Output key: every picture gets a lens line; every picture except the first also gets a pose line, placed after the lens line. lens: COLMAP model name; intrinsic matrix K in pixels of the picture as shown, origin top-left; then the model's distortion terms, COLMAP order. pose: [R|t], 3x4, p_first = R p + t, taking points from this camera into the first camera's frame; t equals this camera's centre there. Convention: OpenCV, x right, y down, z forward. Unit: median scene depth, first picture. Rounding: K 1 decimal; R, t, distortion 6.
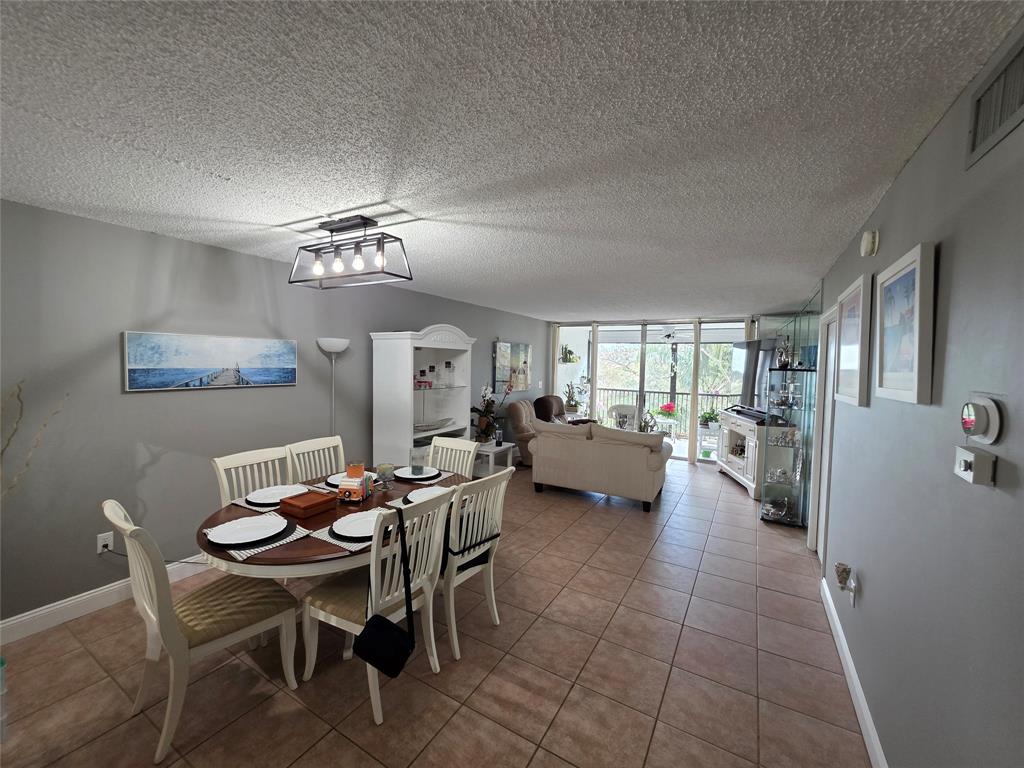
lens RADIAL K [[412.1, 0, 511.9], [0, 412.1, 378.7], [0, 0, 1]] dist [-0.001647, 0.000905]
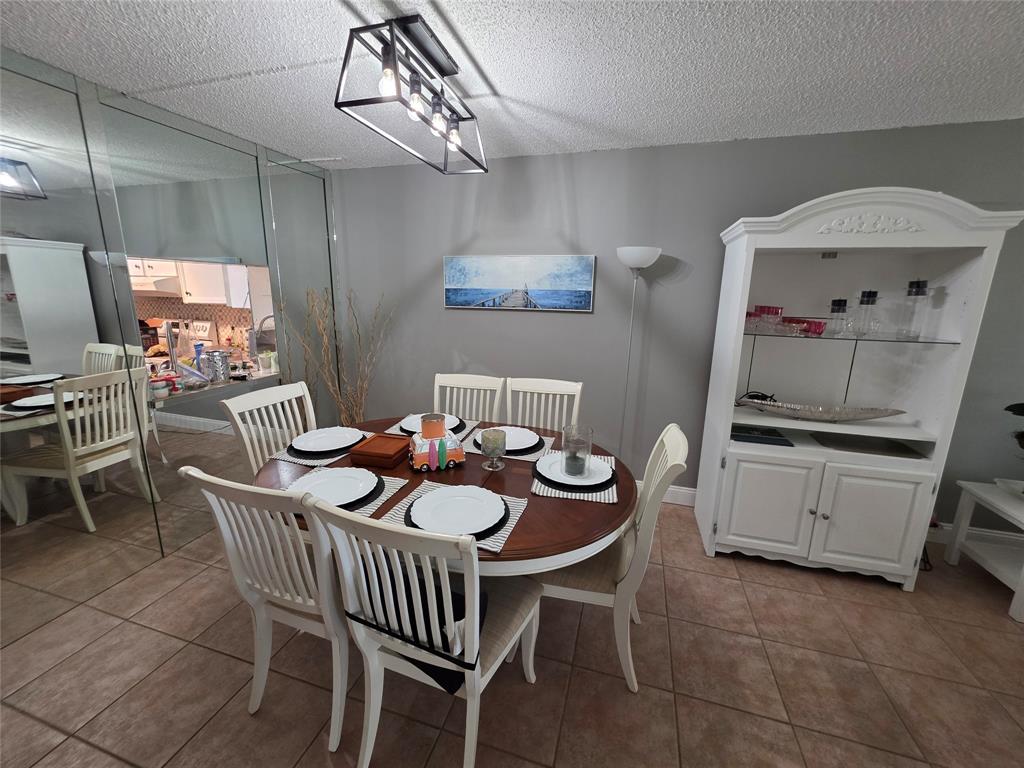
lens RADIAL K [[412.1, 0, 511.9], [0, 412.1, 378.7], [0, 0, 1]] dist [-0.001647, 0.000905]
pose [[0.241575, 0.188958, -0.951807, 0.263062], [-0.053865, 0.981957, 0.181273, 0.005269], [0.968886, 0.007478, 0.247395, 0.748383]]
